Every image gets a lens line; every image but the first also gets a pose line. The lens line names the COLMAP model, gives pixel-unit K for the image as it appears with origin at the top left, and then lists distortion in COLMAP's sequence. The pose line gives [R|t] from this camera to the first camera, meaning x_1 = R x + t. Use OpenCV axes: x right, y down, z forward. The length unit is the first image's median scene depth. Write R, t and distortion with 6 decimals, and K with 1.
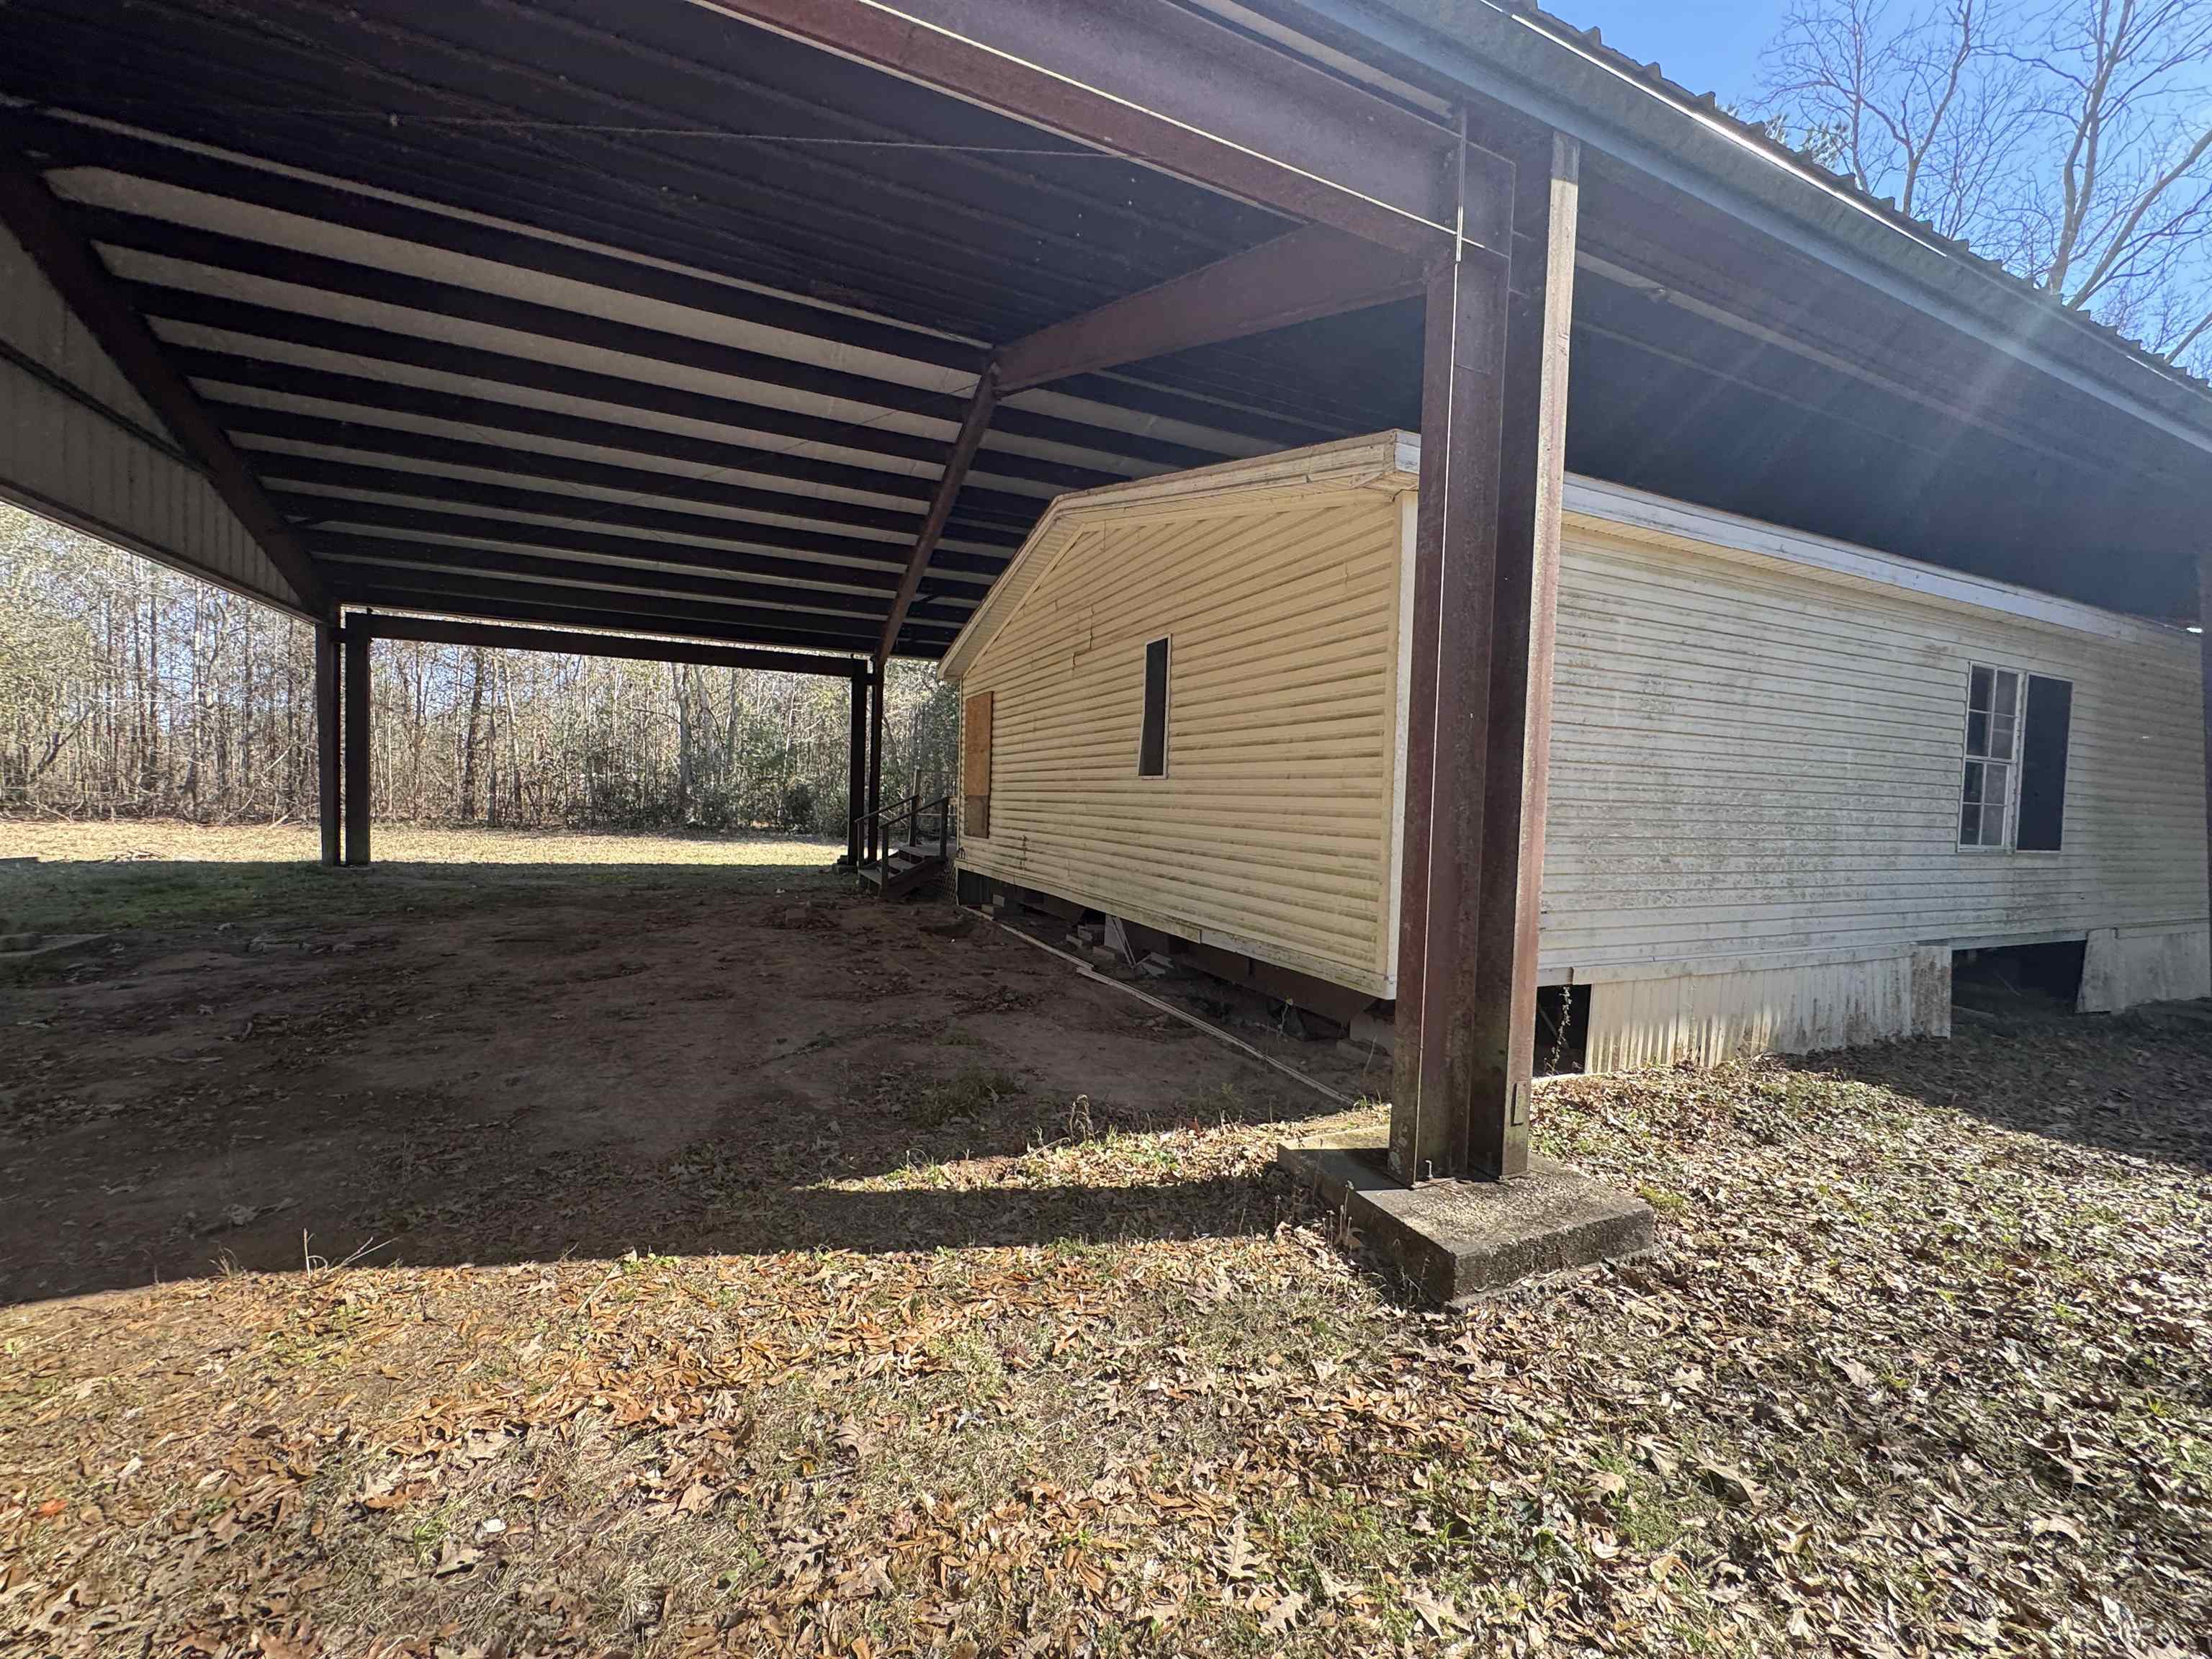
lens RADIAL K [[889.6, 0, 1102.1], [0, 889.6, 816.4], [0, 0, 1]] dist [0.000068, 0.000307]
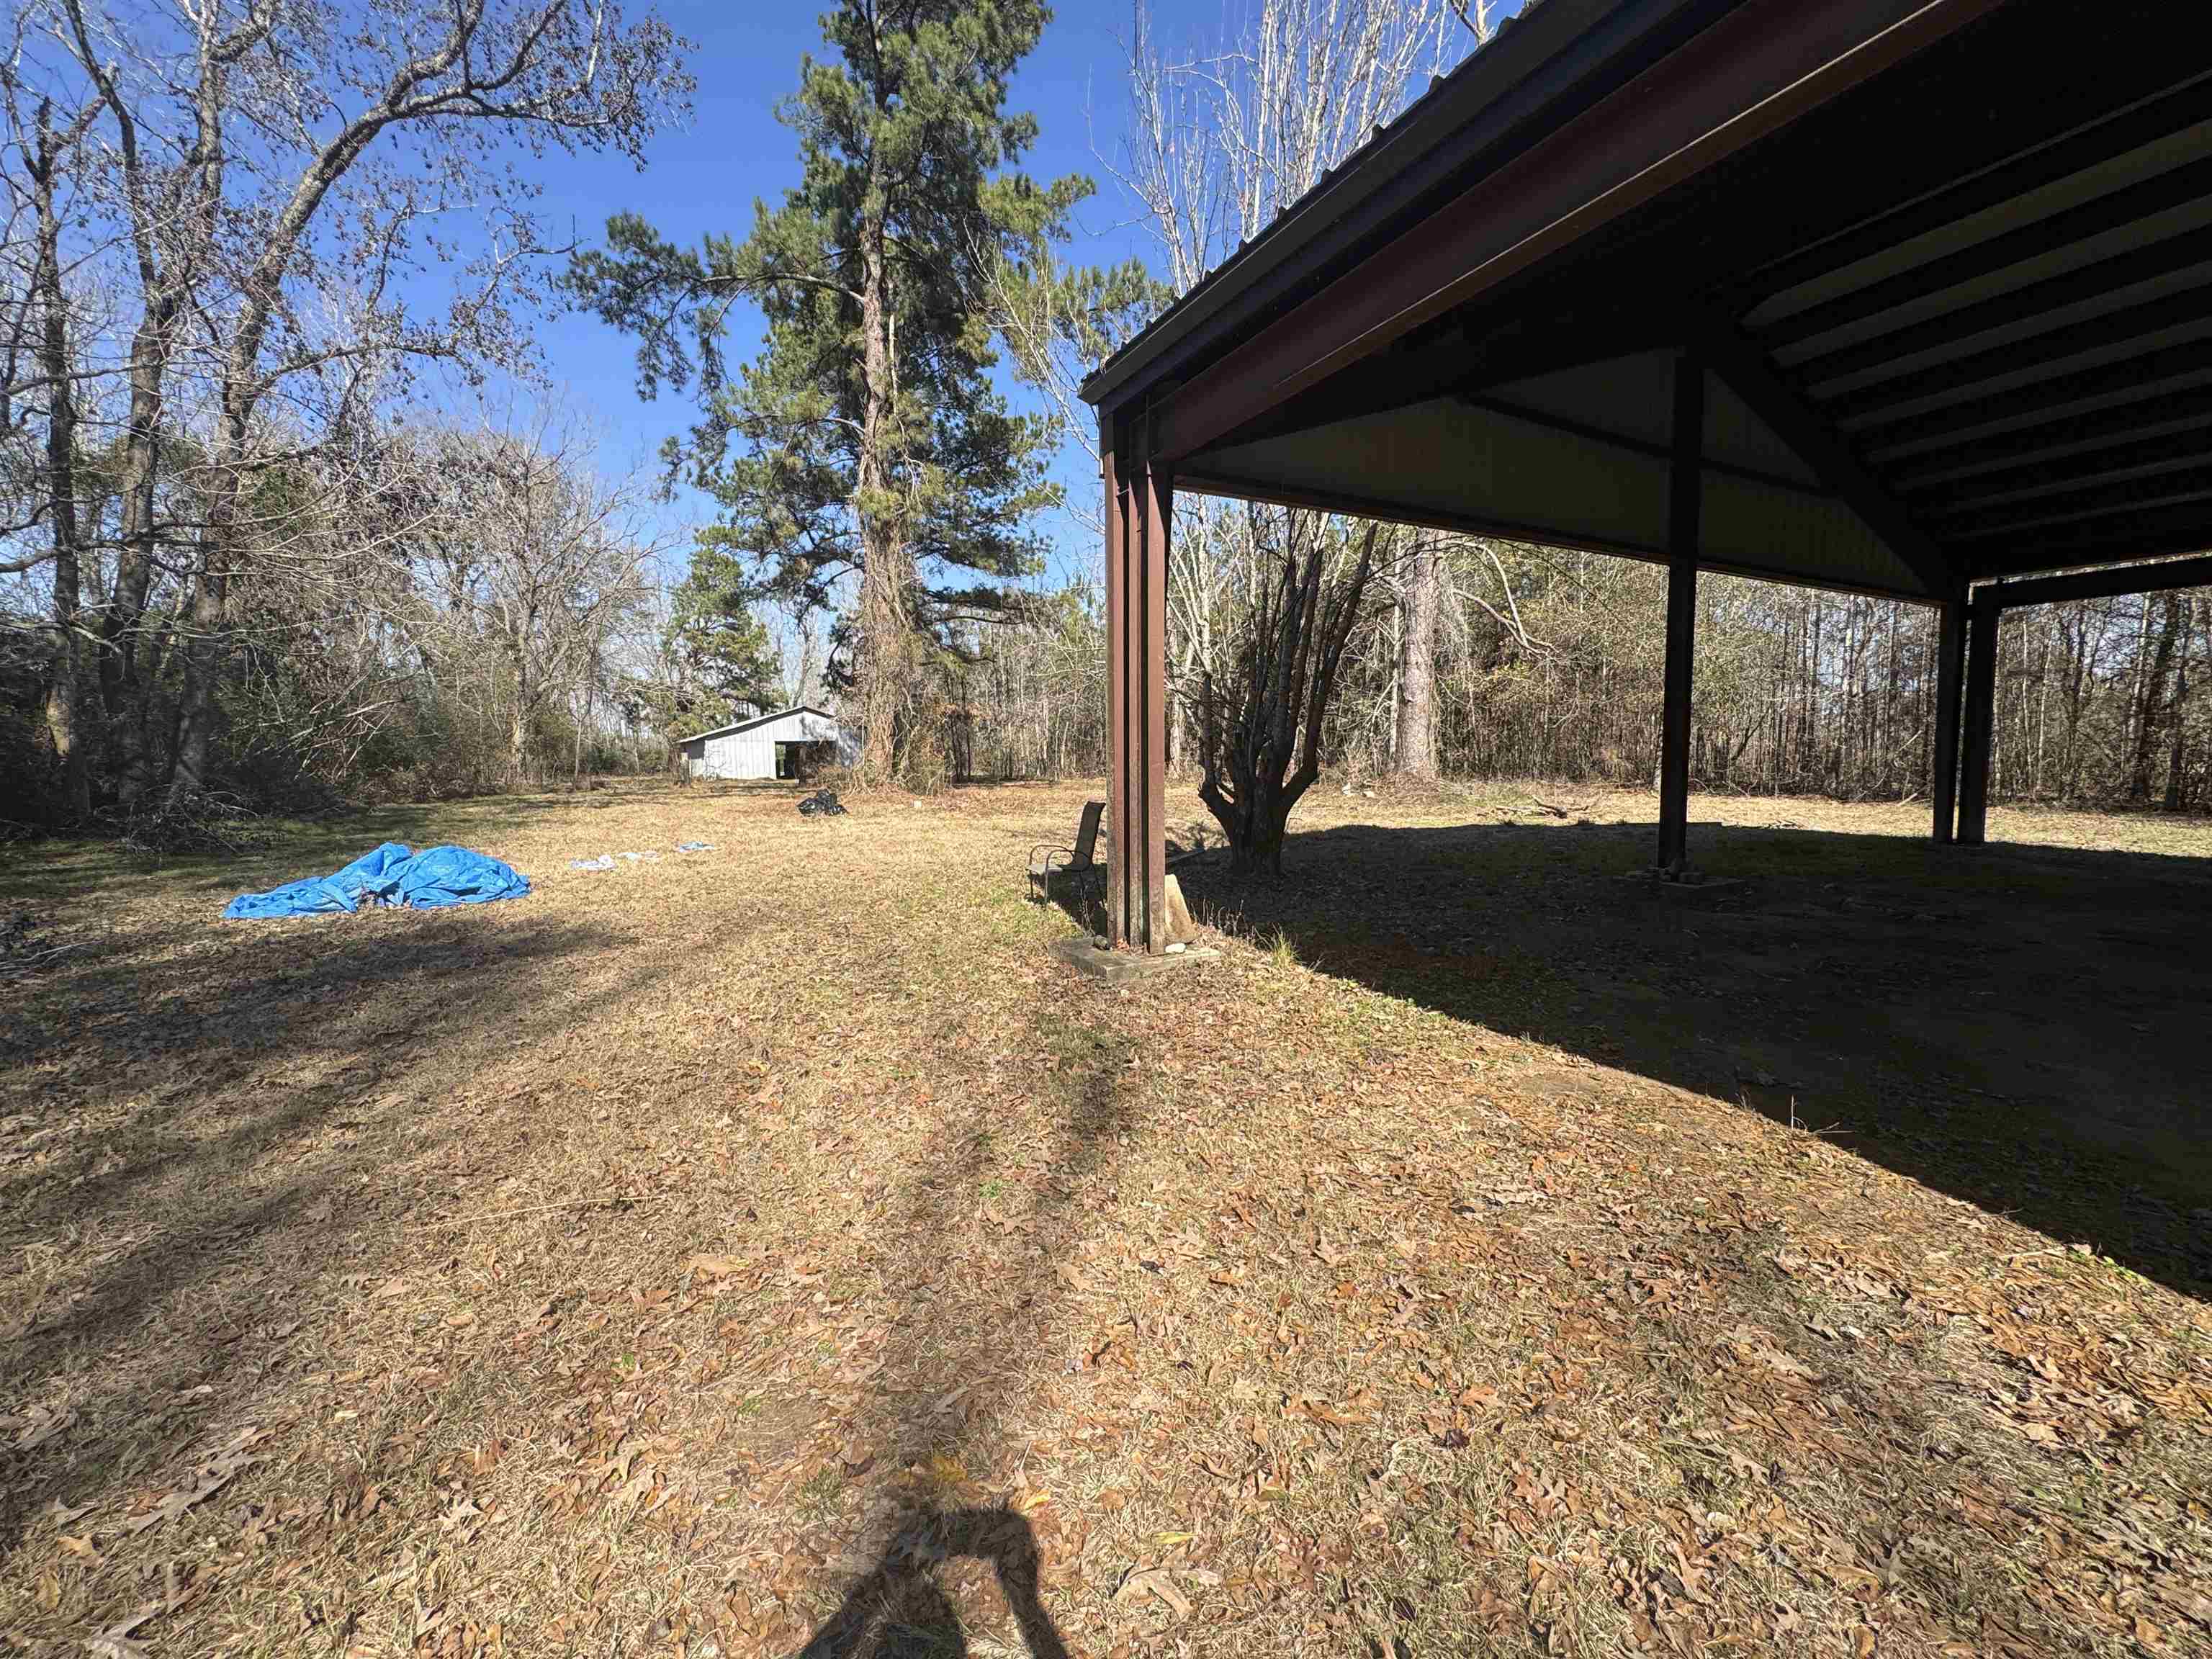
lens RADIAL K [[889.6, 0, 1102.7], [0, 889.6, 818.2], [0, 0, 1]] dist [0.000068, 0.000307]
pose [[0.069556, 0.037566, -0.996870, 0.362082], [-0.010923, 0.999259, 0.036894, -0.001688], [0.997518, 0.008323, 0.069915, -0.148517]]
